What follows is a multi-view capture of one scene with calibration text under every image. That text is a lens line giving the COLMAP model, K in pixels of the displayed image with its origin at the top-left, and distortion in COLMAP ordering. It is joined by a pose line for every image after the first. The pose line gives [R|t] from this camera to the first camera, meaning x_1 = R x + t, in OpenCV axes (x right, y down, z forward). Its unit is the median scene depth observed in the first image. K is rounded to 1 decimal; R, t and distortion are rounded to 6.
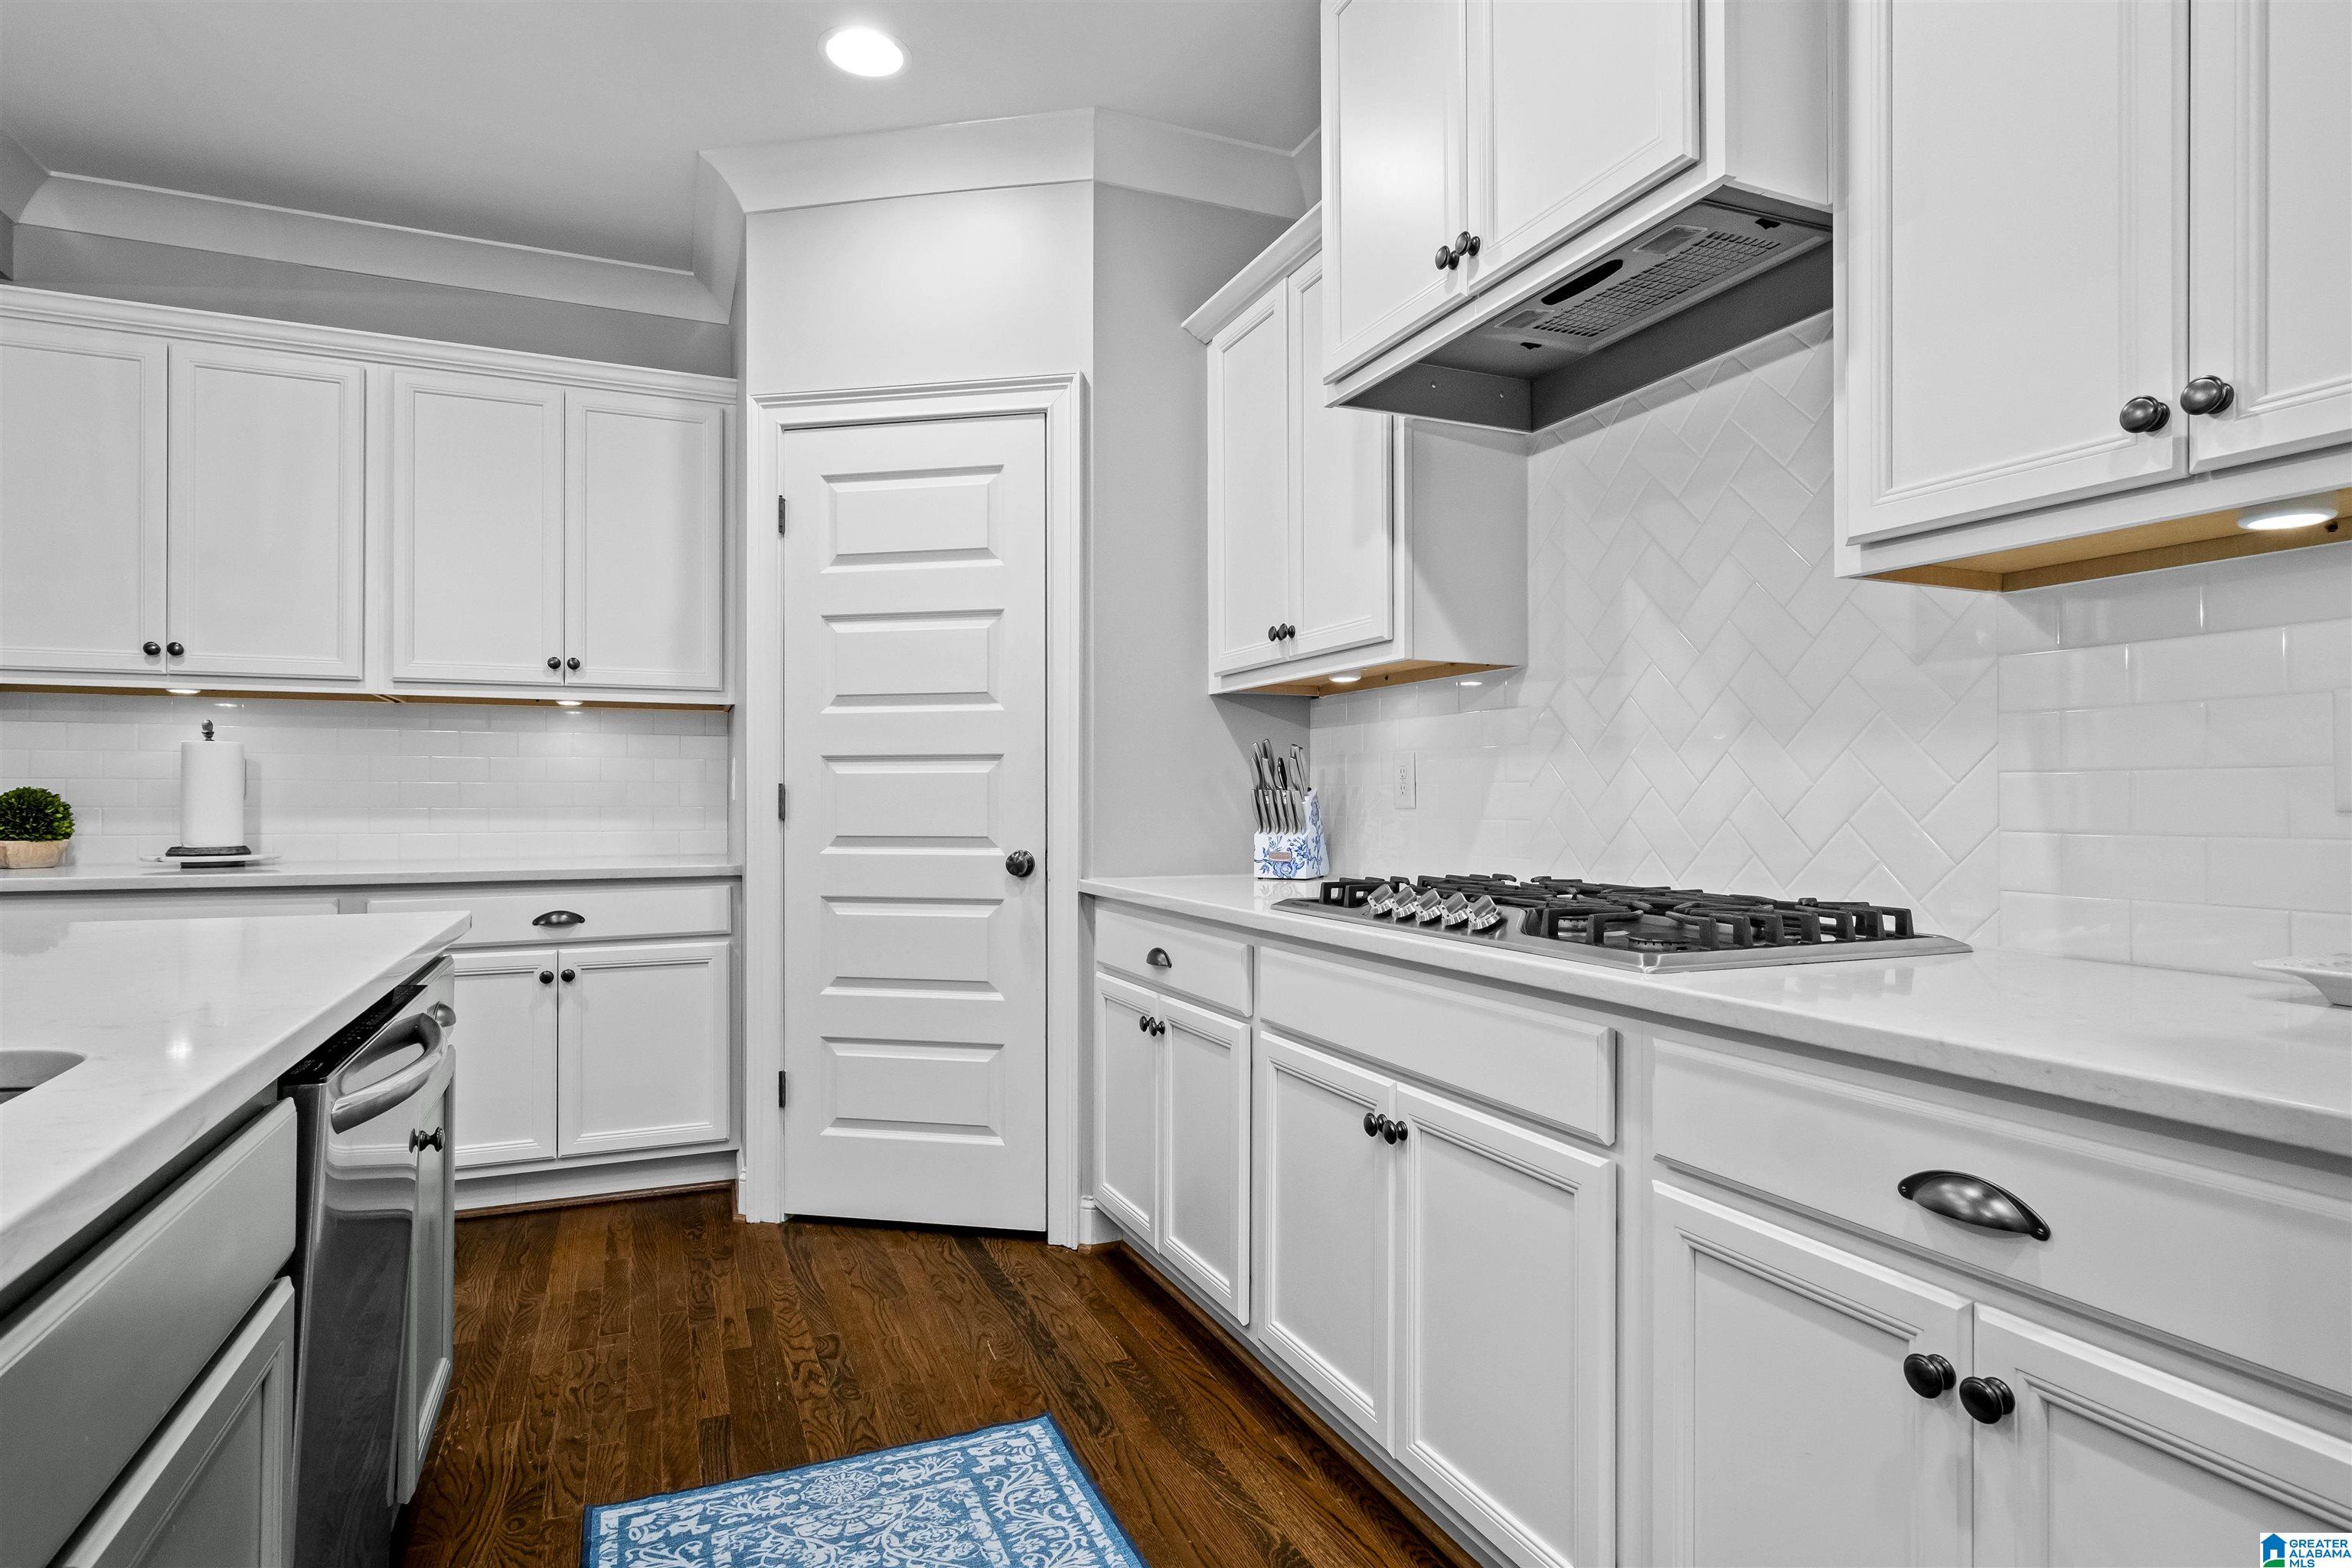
lens RADIAL K [[1222.7, 0, 1169.0], [0, 1222.7, 785.8], [0, 0, 1]] dist [-0.001286, 0.008369]
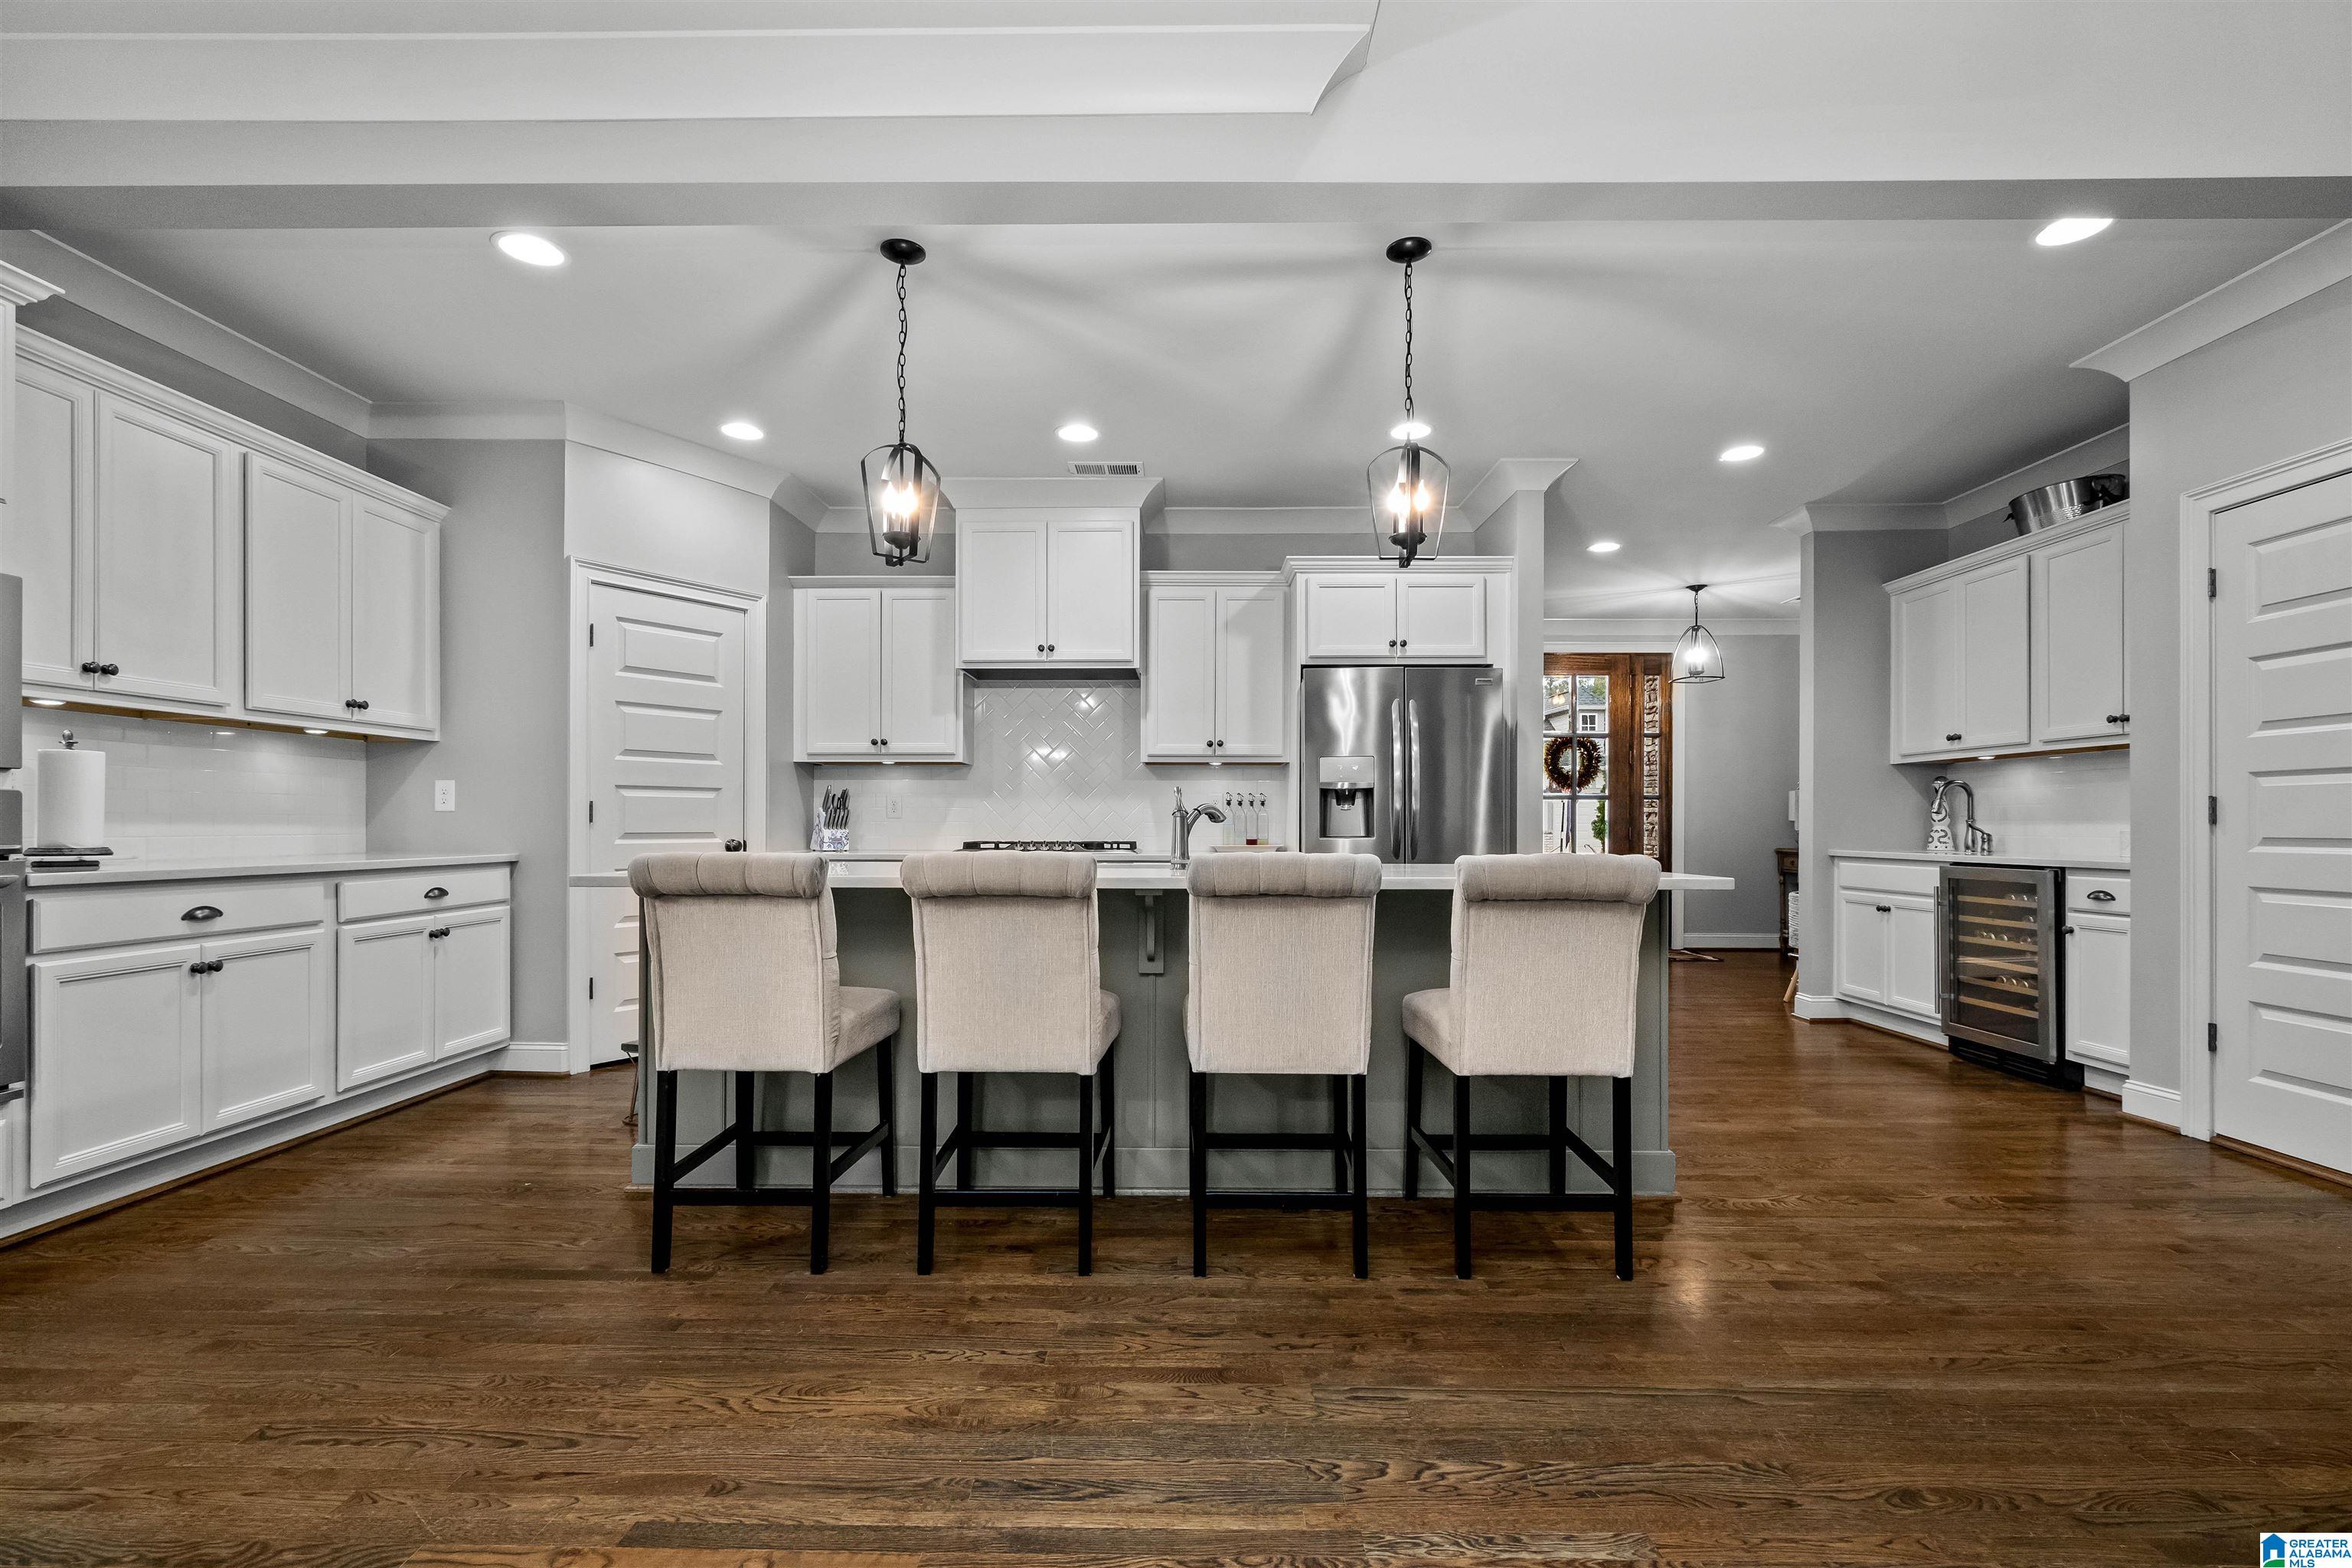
lens RADIAL K [[1035.2, 0, 1171.1], [0, 1035.2, 824.6], [0, 0, 1]] dist [-0.003247, -0.000684]
pose [[0.407419, 0.000222, 0.913241, -1.327948], [-0.011964, 0.999915, 0.005094, 0.013917], [-0.913163, -0.013001, 0.407387, -0.279695]]
